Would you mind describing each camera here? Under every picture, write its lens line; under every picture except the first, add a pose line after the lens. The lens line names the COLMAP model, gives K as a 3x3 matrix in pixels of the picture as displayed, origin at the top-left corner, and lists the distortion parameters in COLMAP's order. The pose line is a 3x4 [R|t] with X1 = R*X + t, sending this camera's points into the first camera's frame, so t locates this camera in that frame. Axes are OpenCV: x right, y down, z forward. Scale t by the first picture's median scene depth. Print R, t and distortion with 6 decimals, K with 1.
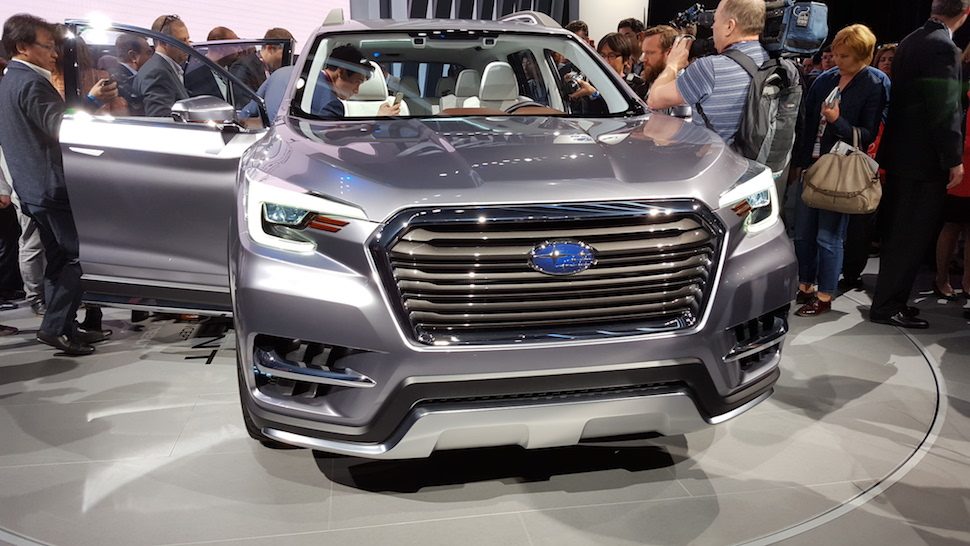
lens RADIAL K [[684.9, 0, 483.8], [0, 684.9, 281.9], [0, 0, 1]] dist [0.061379, -0.003987]
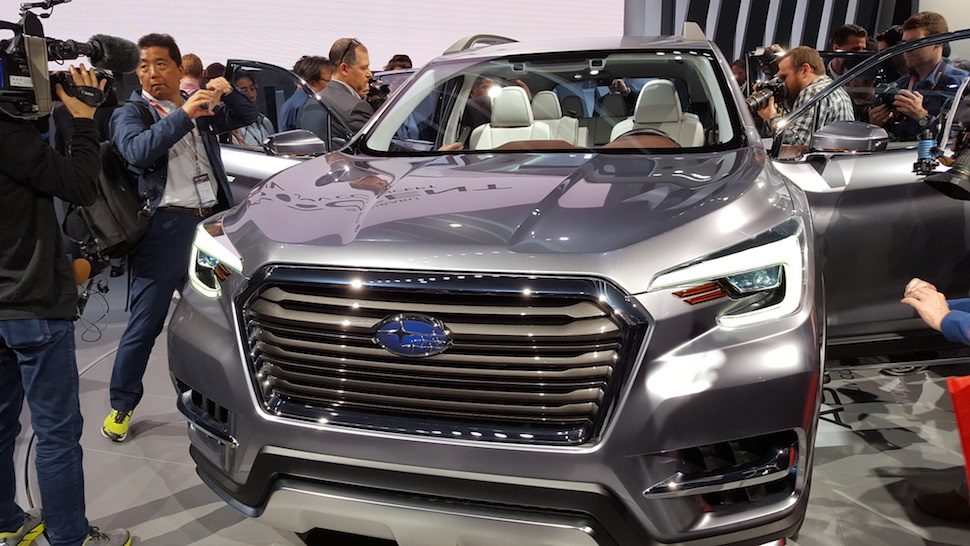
lens RADIAL K [[684.9, 0, 488.0], [0, 684.9, 277.2], [0, 0, 1]] dist [0.061379, -0.003987]
pose [[0.899848, 0.083384, -0.428159, 0.503576], [-0.091285, 0.995823, 0.002086, -0.107212], [0.426545, 0.037207, 0.903701, 0.251022]]
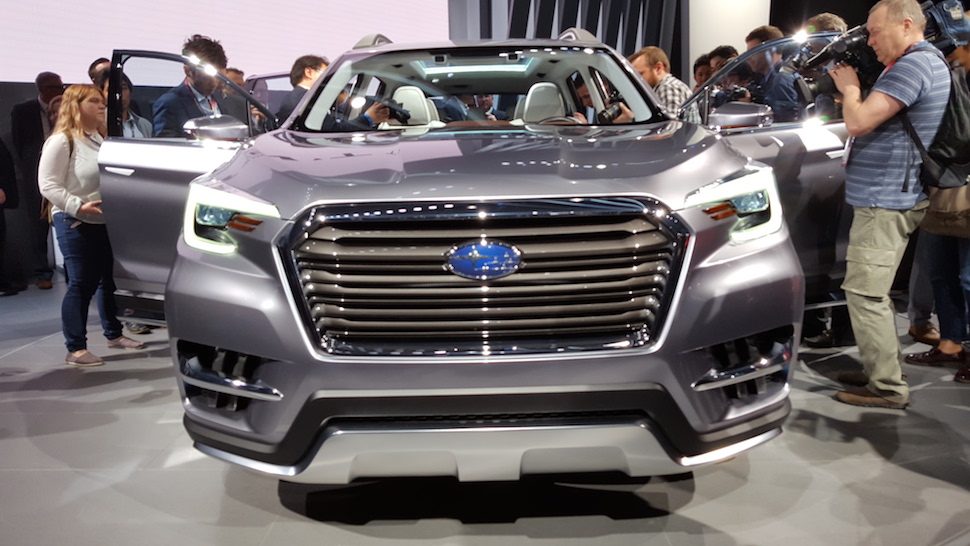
lens RADIAL K [[684.9, 0, 483.8], [0, 684.9, 263.1], [0, 0, 1]] dist [0.061379, -0.003987]
pose [[0.985802, 0.009490, -0.167642, 0.239470], [-0.023130, 0.996559, -0.079600, 0.035285], [0.166309, 0.082347, 0.982629, 0.120094]]
